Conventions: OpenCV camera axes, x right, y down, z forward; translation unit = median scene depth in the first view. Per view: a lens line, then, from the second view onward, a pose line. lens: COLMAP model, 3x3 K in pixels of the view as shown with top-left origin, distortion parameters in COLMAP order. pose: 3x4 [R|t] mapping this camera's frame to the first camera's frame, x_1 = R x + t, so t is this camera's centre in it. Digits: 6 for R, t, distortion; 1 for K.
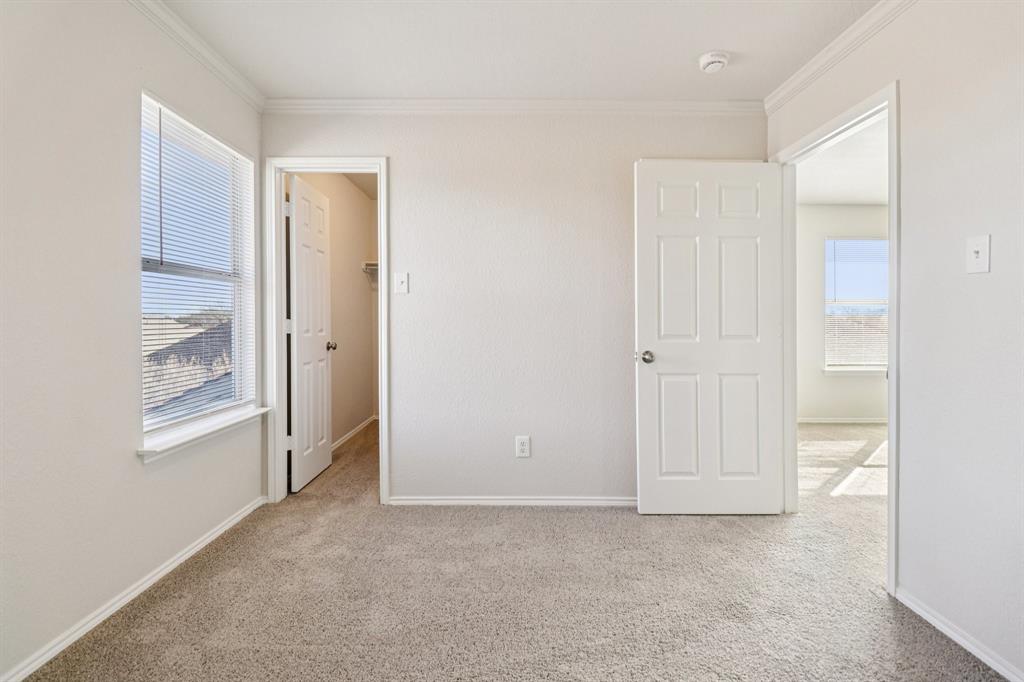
lens RADIAL K [[477.1, 0, 511.3], [0, 477.1, 322.4], [0, 0, 1]] dist [-0.002092, -0.012928]
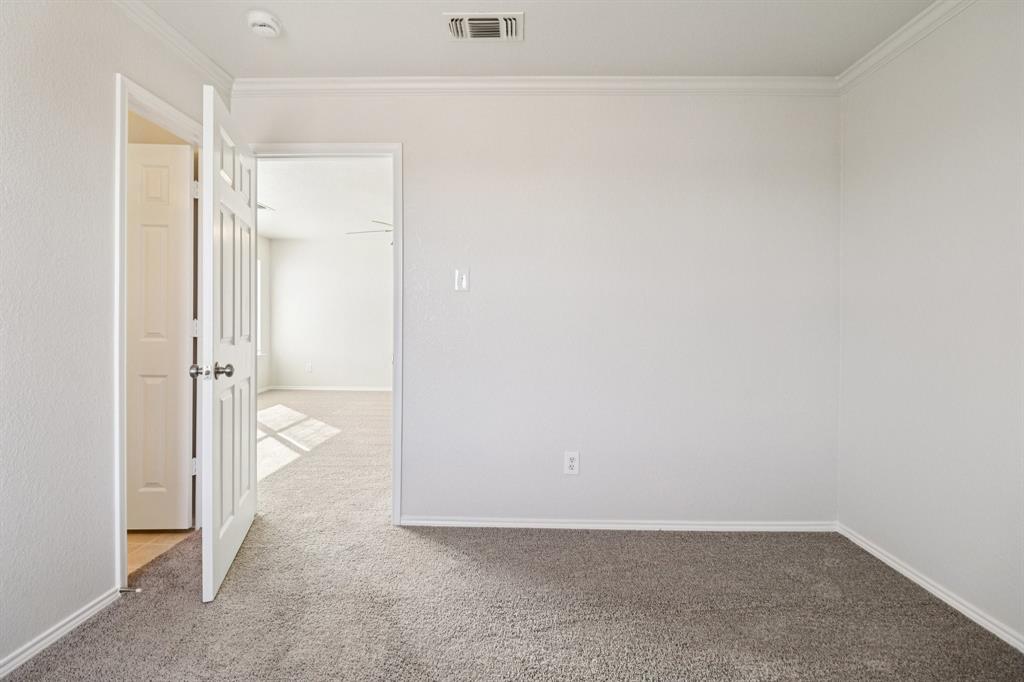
lens RADIAL K [[477.1, 0, 511.3], [0, 477.1, 322.4], [0, 0, 1]] dist [-0.002092, -0.012928]
pose [[0.035483, -0.014254, 0.999269, -0.446968], [-0.005962, 0.999877, 0.014474, -0.019148], [-0.999352, -0.006471, 0.035394, 0.528784]]
